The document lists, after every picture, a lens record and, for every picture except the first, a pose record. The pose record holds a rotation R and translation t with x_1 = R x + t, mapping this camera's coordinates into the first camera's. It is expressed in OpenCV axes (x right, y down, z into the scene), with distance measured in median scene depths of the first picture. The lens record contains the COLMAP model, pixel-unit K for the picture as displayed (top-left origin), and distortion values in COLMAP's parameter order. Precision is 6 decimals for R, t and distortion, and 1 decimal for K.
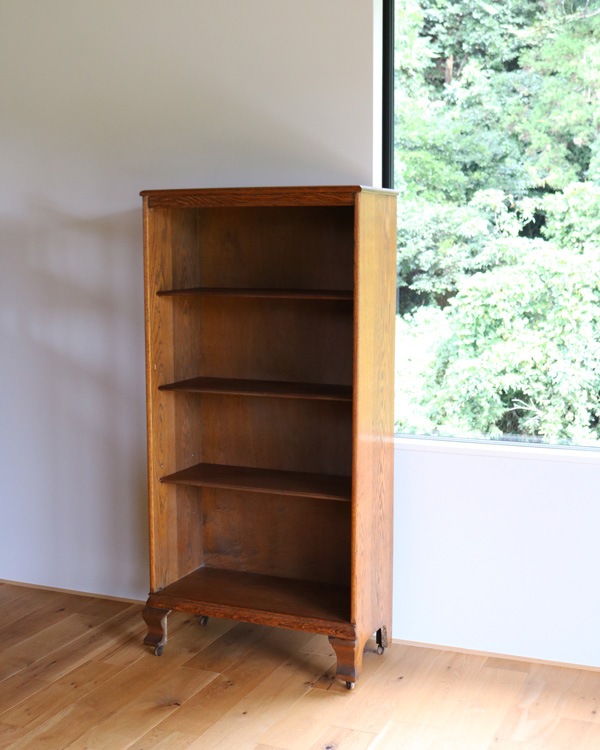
lens RADIAL K [[1046.3, 0, 300.0], [0, 1046.3, 375.0], [0, 0, 1]] dist [-0.212930, 0.576162]
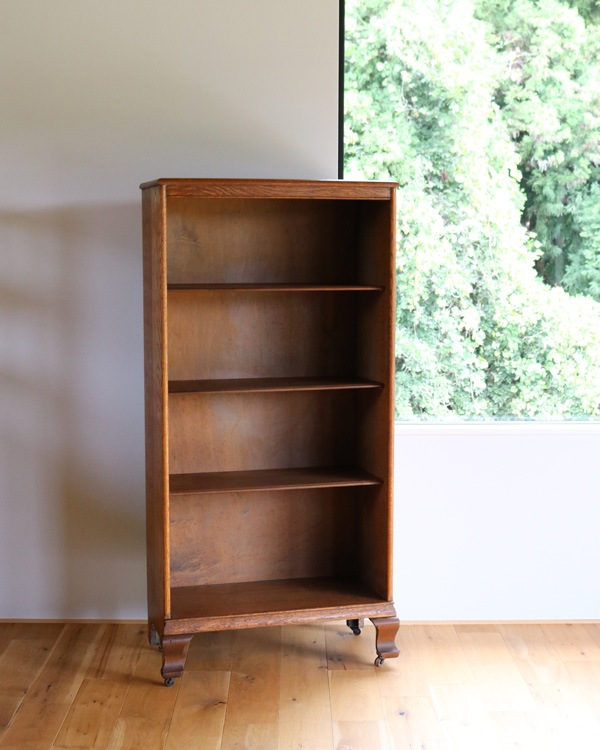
lens RADIAL K [[1171.3, 0, 288.8], [0, 1171.3, 377.4], [0, 0, 1]] dist [-0.053394, -0.023886]
pose [[0.923754, -0.040286, 0.380862, -0.436171], [0.043073, 0.999071, 0.001208, 0.010270], [-0.380557, 0.015289, 0.924631, -0.054650]]
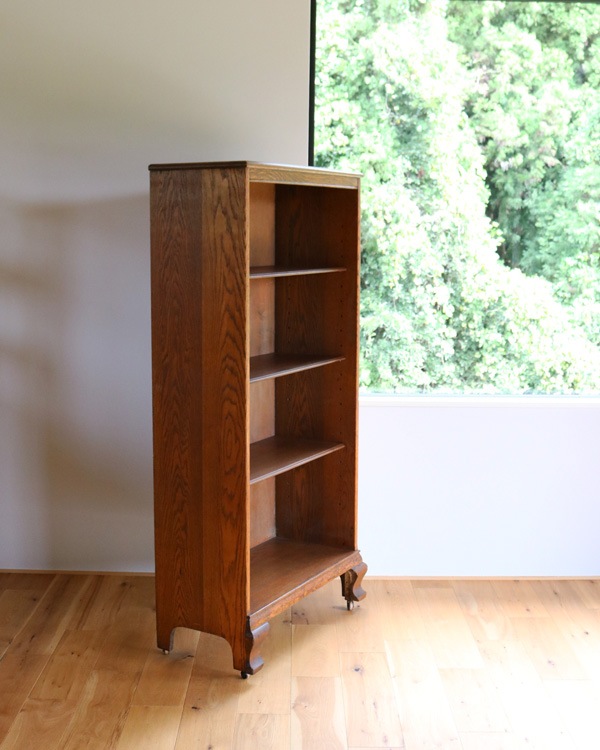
lens RADIAL K [[982.2, 0, 285.1], [0, 982.2, 356.7], [0, 0, 1]] dist [-0.079230, -0.024638]
pose [[0.926031, -0.035886, 0.375736, -0.364079], [0.032192, 0.999352, 0.016107, -0.000196], [-0.376071, -0.002820, 0.926587, 0.034606]]
